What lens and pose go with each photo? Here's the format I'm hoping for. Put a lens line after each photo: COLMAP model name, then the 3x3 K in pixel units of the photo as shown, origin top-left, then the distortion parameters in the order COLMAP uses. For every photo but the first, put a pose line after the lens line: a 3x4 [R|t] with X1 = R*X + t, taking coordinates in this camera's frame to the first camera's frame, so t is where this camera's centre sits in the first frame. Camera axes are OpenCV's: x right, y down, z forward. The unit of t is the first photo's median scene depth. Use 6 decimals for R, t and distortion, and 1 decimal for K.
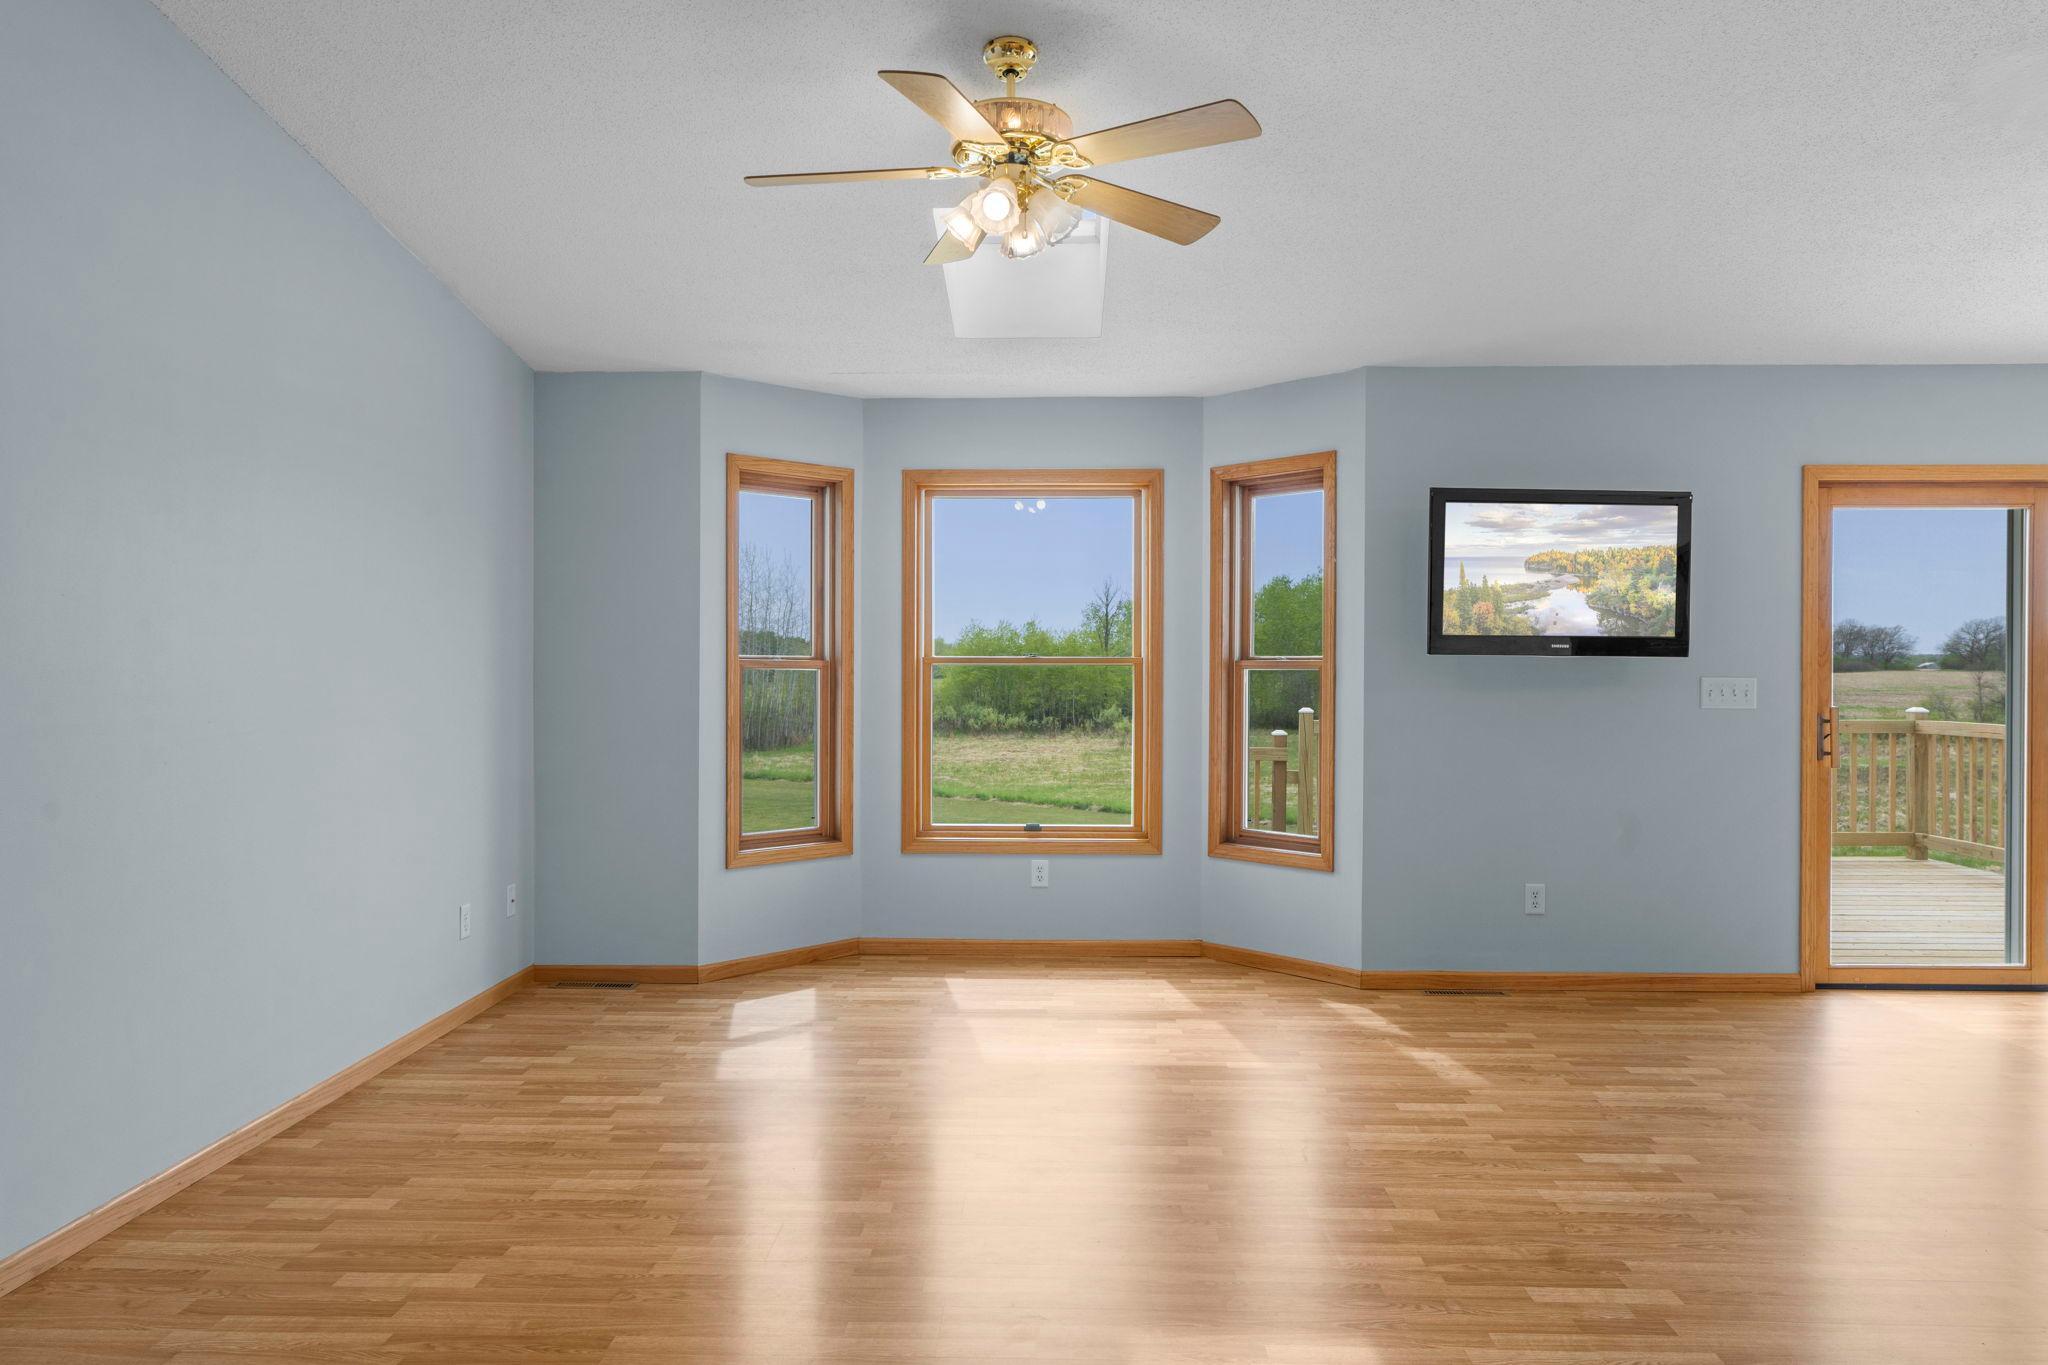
lens RADIAL K [[1330.2, 0, 1024.0], [0, 1330.2, 682.5], [0, 0, 1]] dist [0.002811, -0.001696]
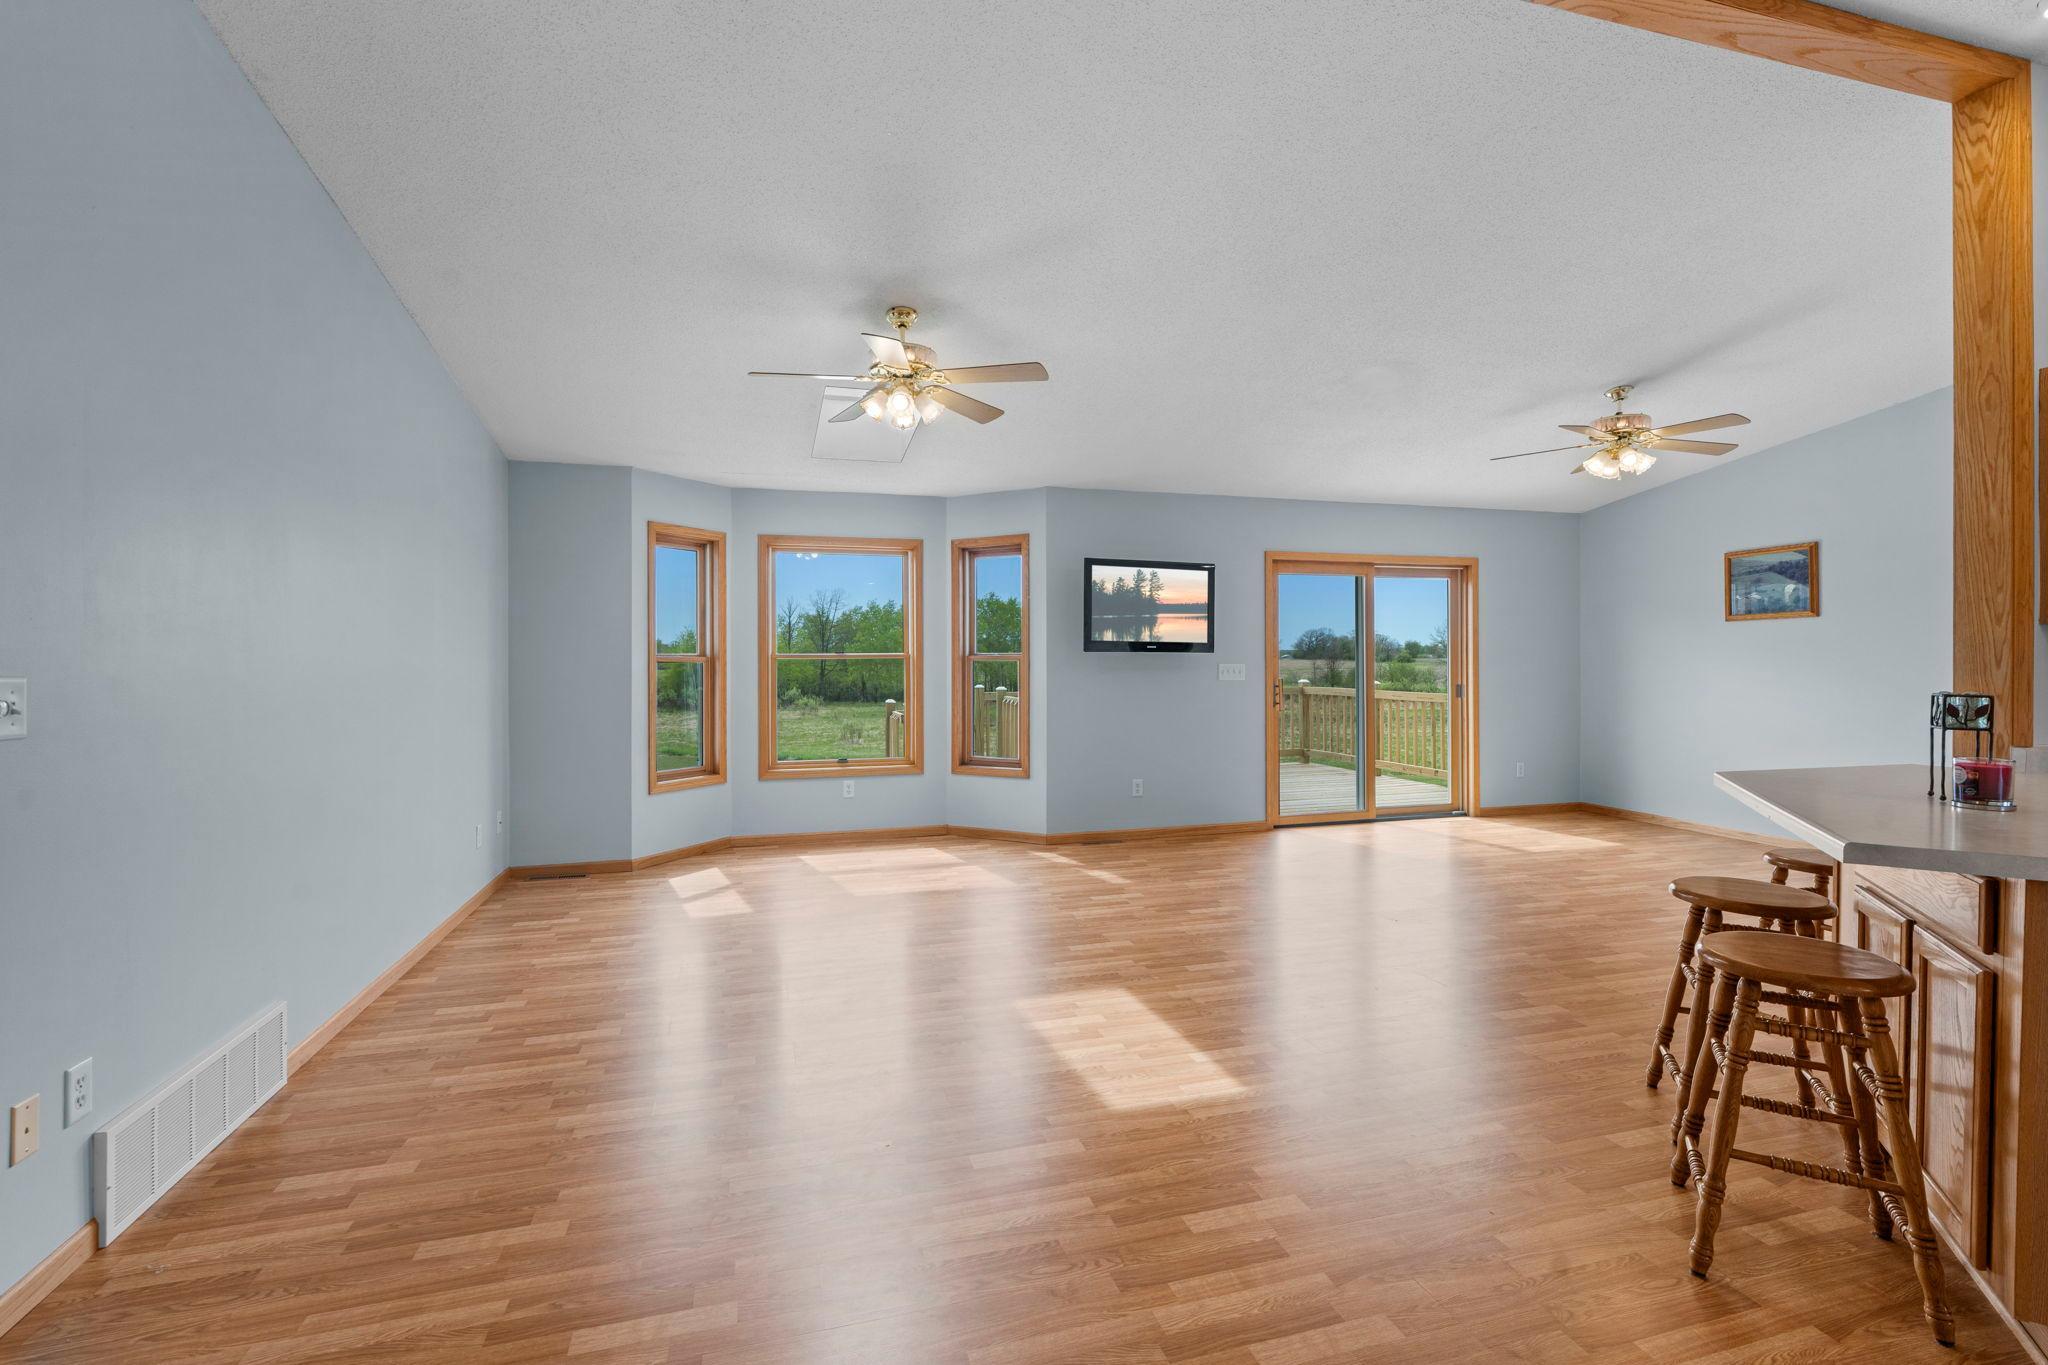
lens RADIAL K [[909.8, 0, 1020.8], [0, 909.8, 665.2], [0, 0, 1]] dist [-0.000432, -0.000089]
pose [[0.952057, -0.007492, 0.305828, -0.140487], [0.009206, 0.999949, -0.004161, 0.000823], [-0.305782, 0.006777, 0.952078, -0.121692]]
